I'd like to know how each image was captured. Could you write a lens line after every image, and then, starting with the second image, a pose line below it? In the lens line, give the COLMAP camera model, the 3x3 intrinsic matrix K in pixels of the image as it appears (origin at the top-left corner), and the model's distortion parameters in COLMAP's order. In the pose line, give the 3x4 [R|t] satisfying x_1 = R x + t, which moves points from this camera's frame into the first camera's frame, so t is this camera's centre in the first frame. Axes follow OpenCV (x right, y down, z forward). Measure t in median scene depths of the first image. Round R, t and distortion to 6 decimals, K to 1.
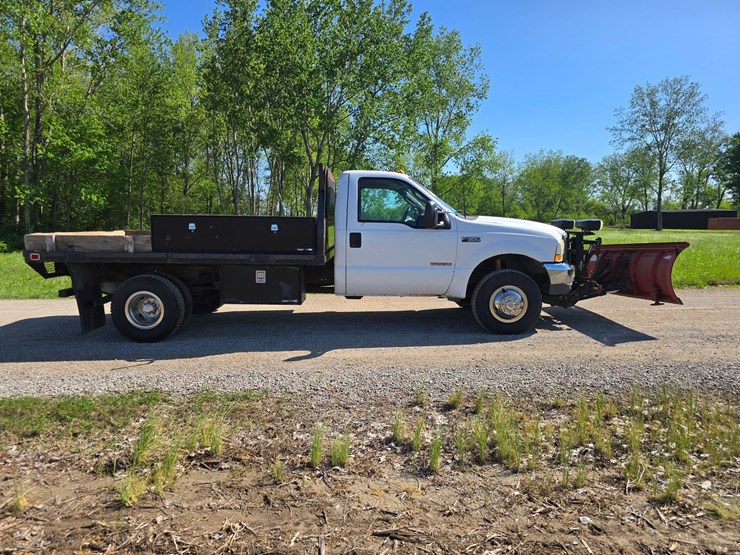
lens RADIAL K [[499.6, 0, 365.3], [0, 499.6, 274.8], [0, 0, 1]] dist [0.048854, -0.039205]
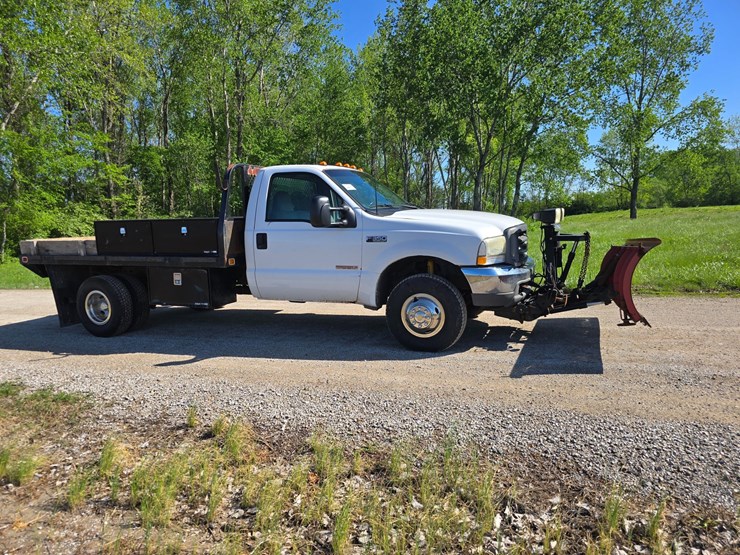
lens RADIAL K [[500.0, 0, 366.6], [0, 500.0, 281.7], [0, 0, 1]] dist [0.042982, -0.033425]
pose [[0.924919, 0.016326, -0.379813, 0.516085], [-0.004490, 0.999477, 0.032029, -0.024347], [0.380137, -0.027919, 0.924509, 0.198365]]
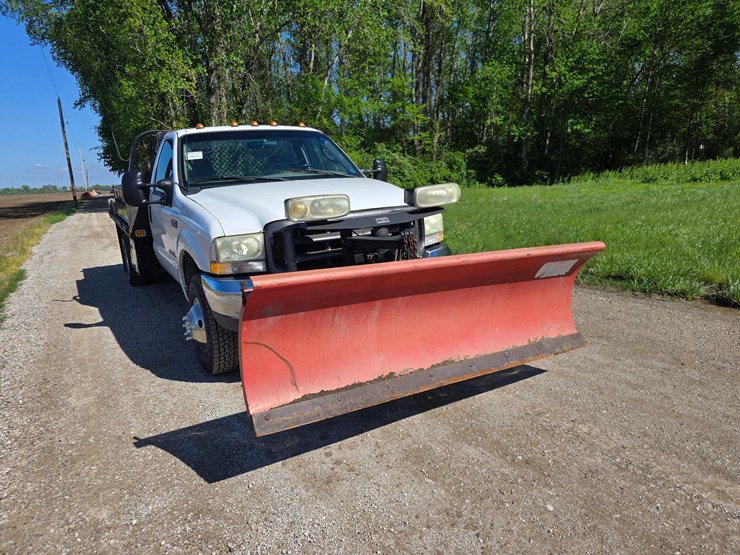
lens RADIAL K [[500.0, 0, 368.4], [0, 500.0, 278.6], [0, 0, 1]] dist [0.042982, -0.033425]
pose [[0.504598, 0.166271, -0.847192, 0.951847], [-0.034065, 0.984350, 0.172900, -0.124852], [0.862682, -0.058385, 0.502366, 0.865264]]
